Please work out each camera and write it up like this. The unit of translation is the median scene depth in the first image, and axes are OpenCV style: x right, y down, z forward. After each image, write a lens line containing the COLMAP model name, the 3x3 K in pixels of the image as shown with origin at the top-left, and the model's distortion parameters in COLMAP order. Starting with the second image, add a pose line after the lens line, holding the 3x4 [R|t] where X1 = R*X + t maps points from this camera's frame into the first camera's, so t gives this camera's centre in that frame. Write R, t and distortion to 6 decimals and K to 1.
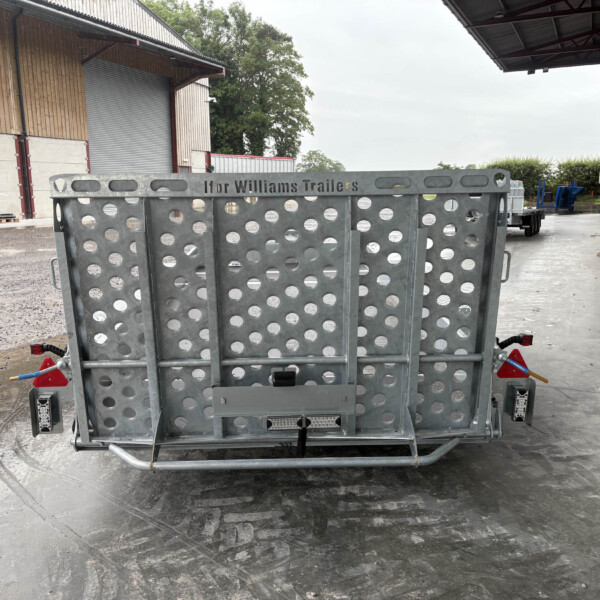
lens RADIAL K [[601.2, 0, 299.7], [0, 601.2, 320.0], [0, 0, 1]] dist [0.029438, 0.005380]
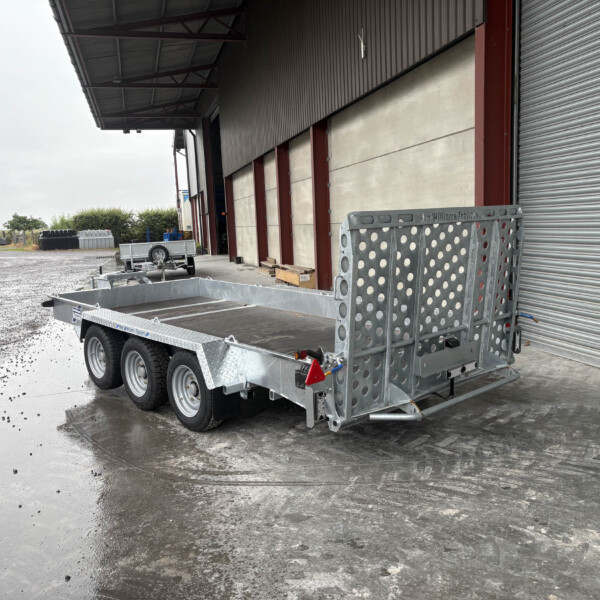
lens RADIAL K [[599.6, 0, 298.6], [0, 599.6, 321.3], [0, 0, 1]] dist [0.055429, -0.116932]
pose [[0.758451, -0.132831, 0.638051, -0.172960], [0.182472, 0.983135, -0.012234, -0.000836], [-0.625665, 0.125705, 0.769897, 0.009747]]
